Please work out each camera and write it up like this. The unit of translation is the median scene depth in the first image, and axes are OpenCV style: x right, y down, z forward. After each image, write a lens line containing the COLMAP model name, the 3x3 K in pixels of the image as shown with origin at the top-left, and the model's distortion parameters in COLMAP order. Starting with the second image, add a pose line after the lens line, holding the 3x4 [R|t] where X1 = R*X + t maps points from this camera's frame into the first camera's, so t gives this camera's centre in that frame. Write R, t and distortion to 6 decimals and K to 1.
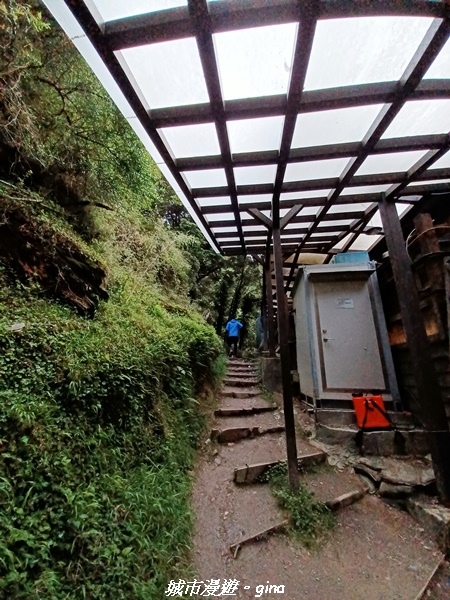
lens RADIAL K [[243.6, 0, 223.8], [0, 243.6, 299.6], [0, 0, 1]] dist [-0.002049, -0.000113]
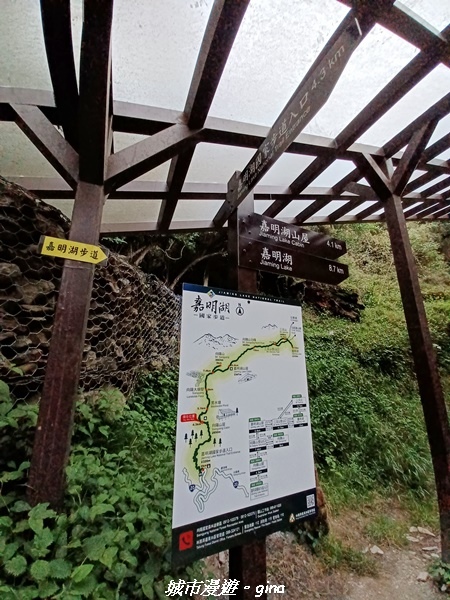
lens RADIAL K [[243.6, 0, 224.5], [0, 243.6, 301.4], [0, 0, 1]] dist [-0.002049, -0.000113]
pose [[0.533816, -0.238092, -0.811389, 0.450983], [0.273006, 0.956683, -0.101115, -0.169355], [0.800317, -0.167538, 0.575694, -0.862316]]
